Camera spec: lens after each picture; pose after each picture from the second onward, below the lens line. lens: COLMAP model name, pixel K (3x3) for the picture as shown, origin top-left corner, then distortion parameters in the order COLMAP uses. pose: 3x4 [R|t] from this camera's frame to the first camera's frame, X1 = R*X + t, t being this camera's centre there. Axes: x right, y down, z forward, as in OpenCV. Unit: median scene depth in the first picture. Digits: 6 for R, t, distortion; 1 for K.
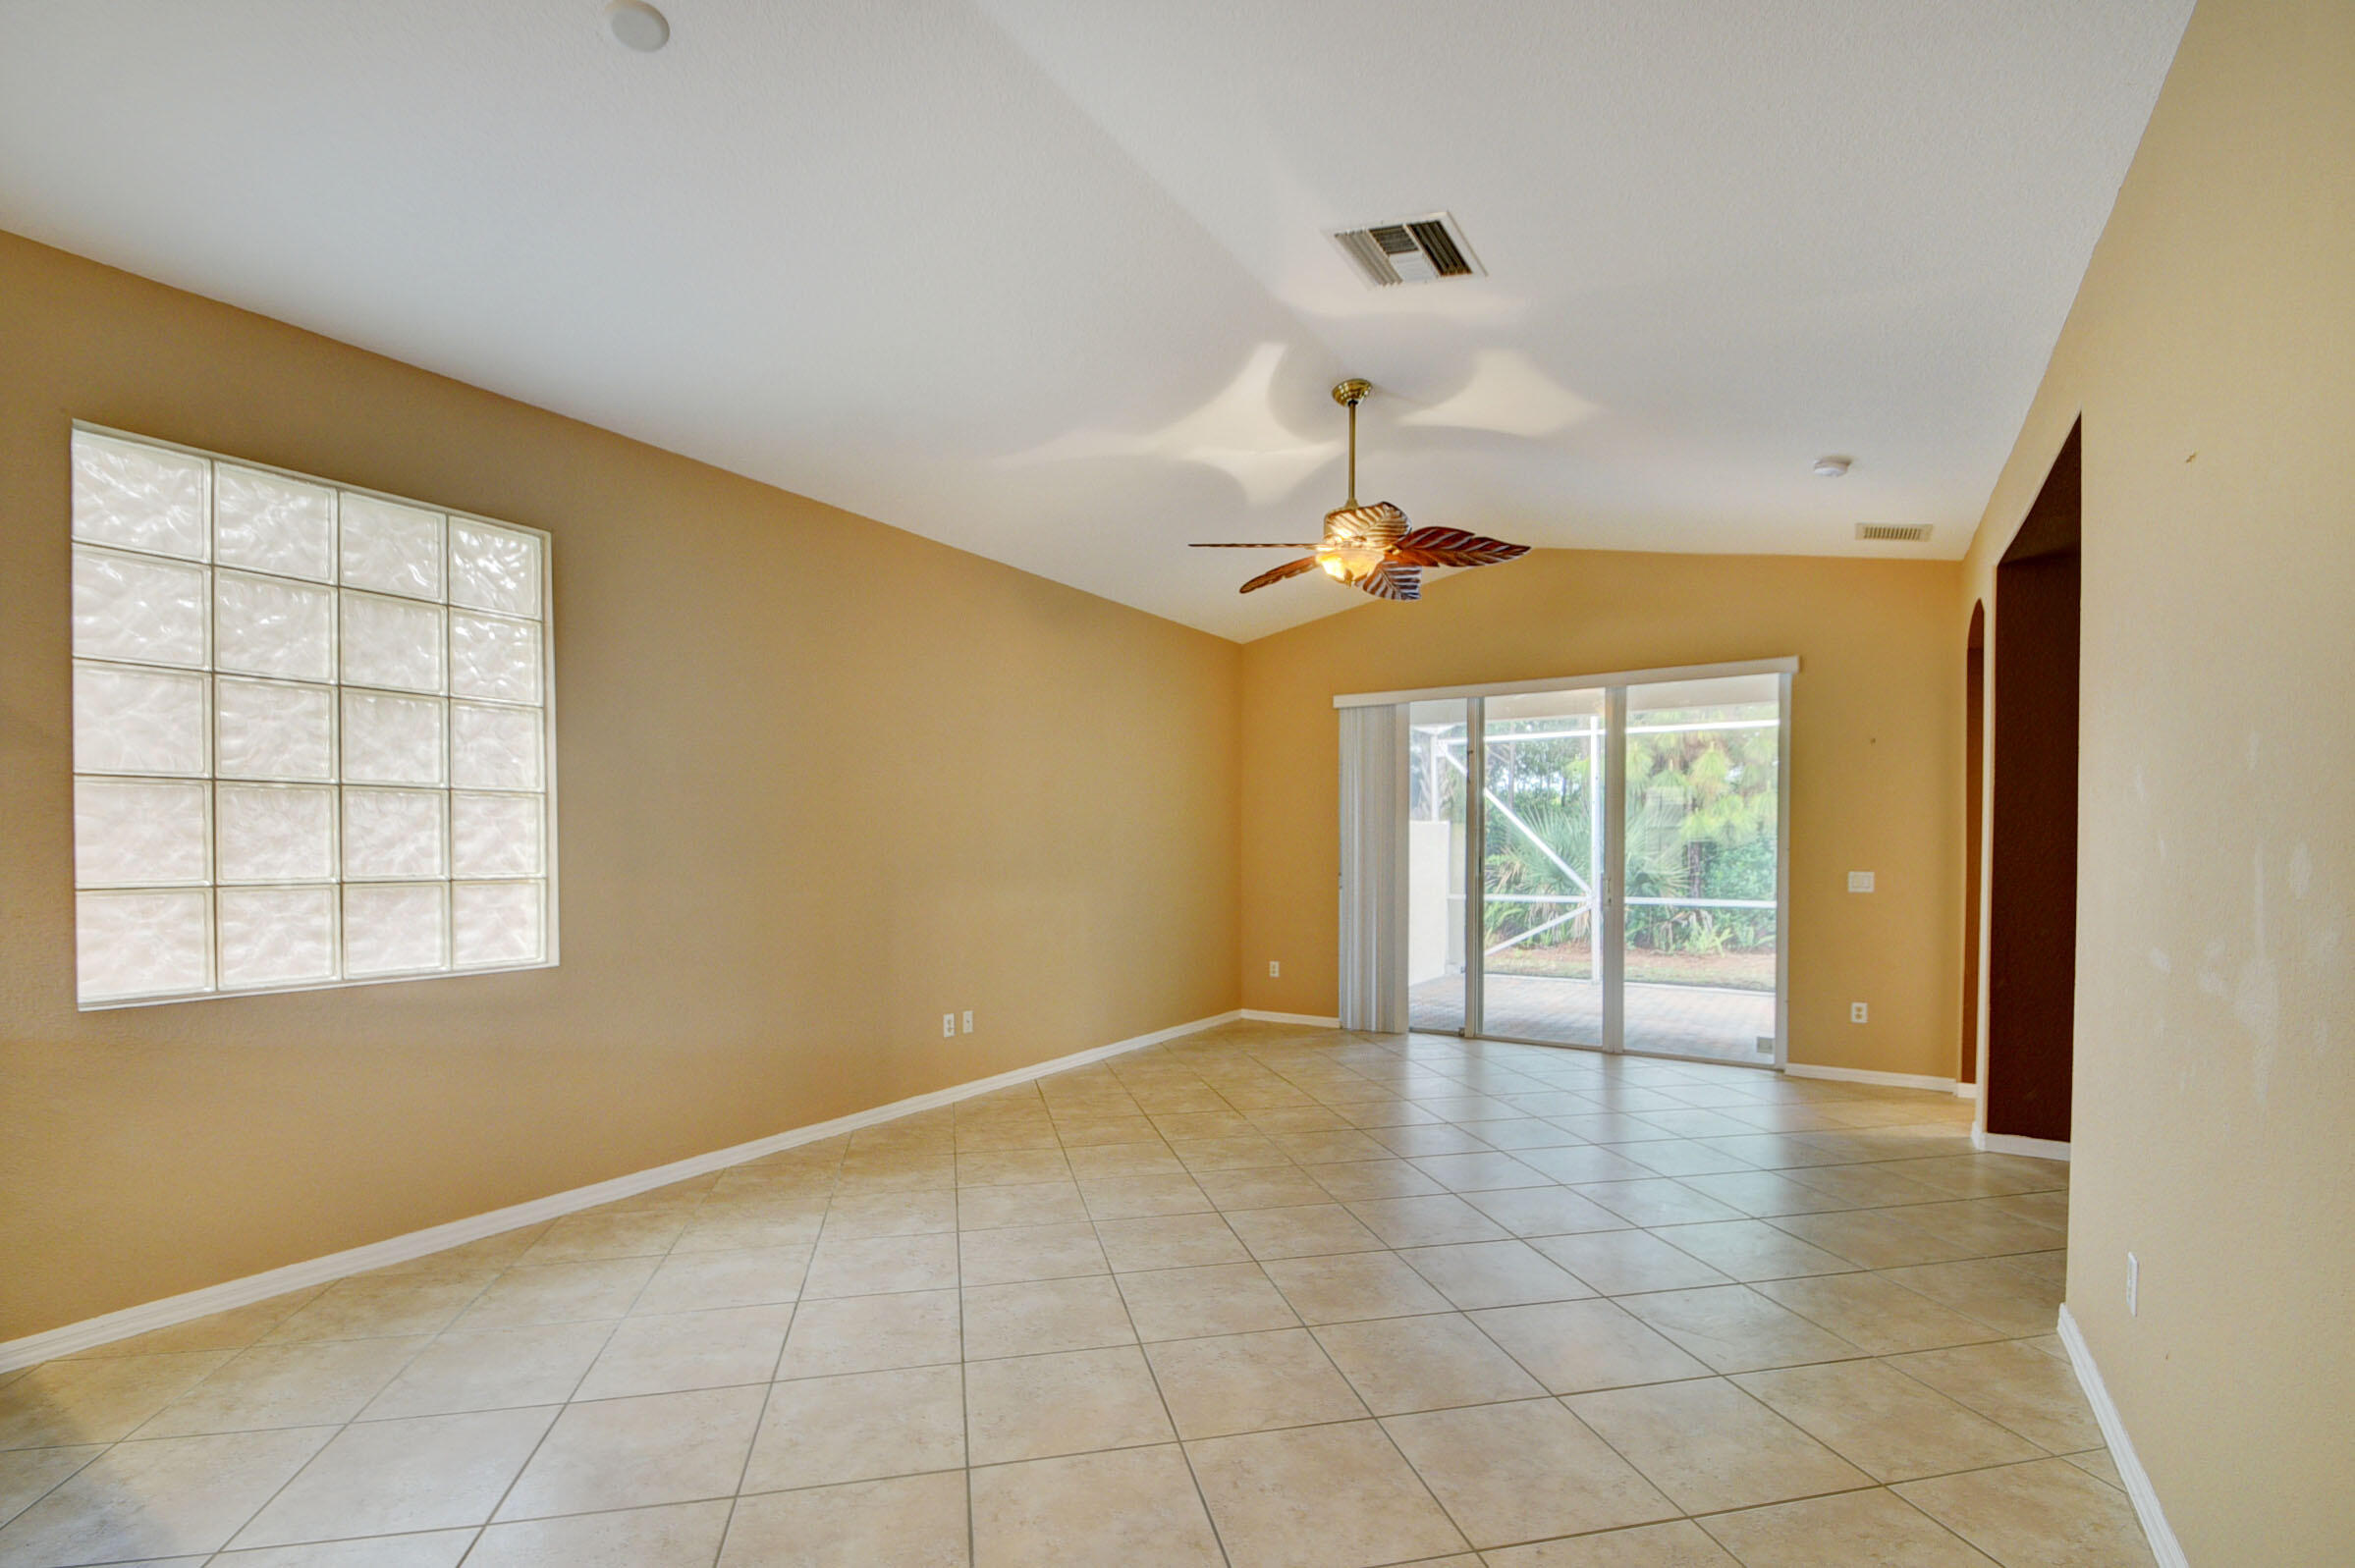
lens RADIAL K [[1040.3, 0, 1159.5], [0, 1040.3, 852.2], [0, 0, 1]] dist [0.013090, -0.016646]
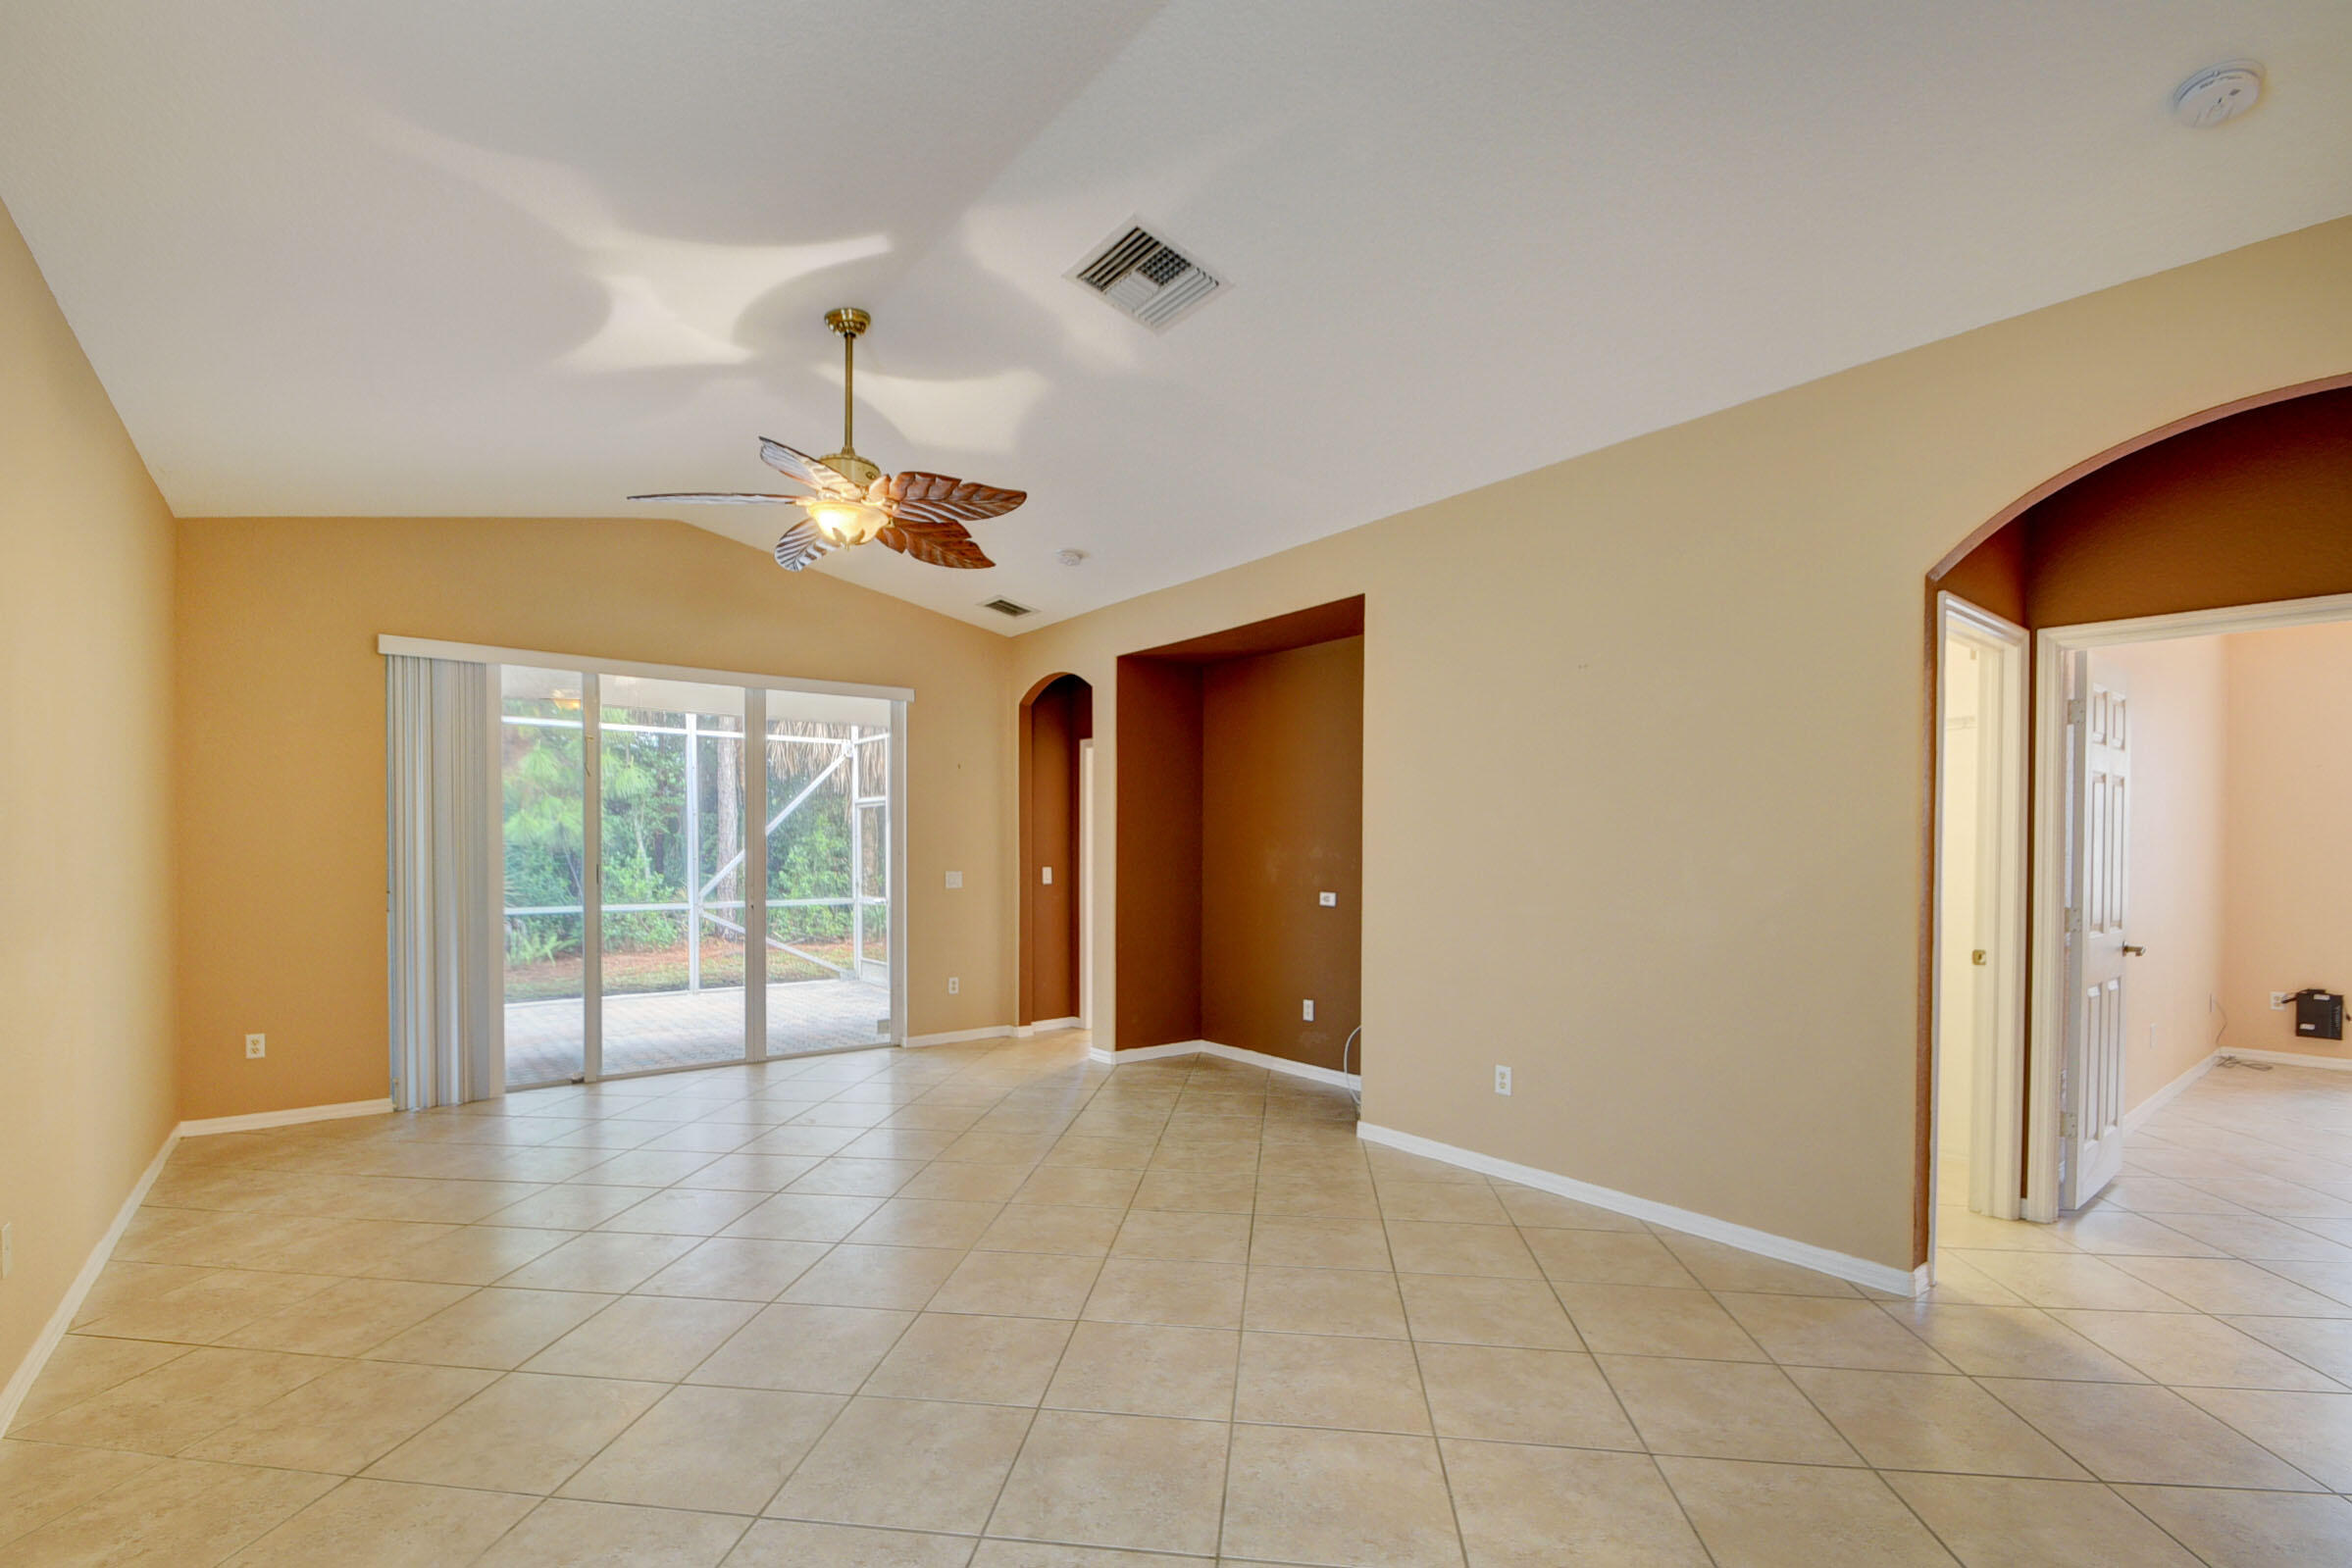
lens RADIAL K [[1039.0, 0, 1158.0], [0, 1039.0, 852.2], [0, 0, 1]] dist [0.013090, -0.016646]
pose [[0.330443, -0.003348, 0.943820, -0.334754], [0.006394, 0.999979, 0.001309, -0.003325], [-0.943804, 0.005602, 0.330457, 0.296533]]
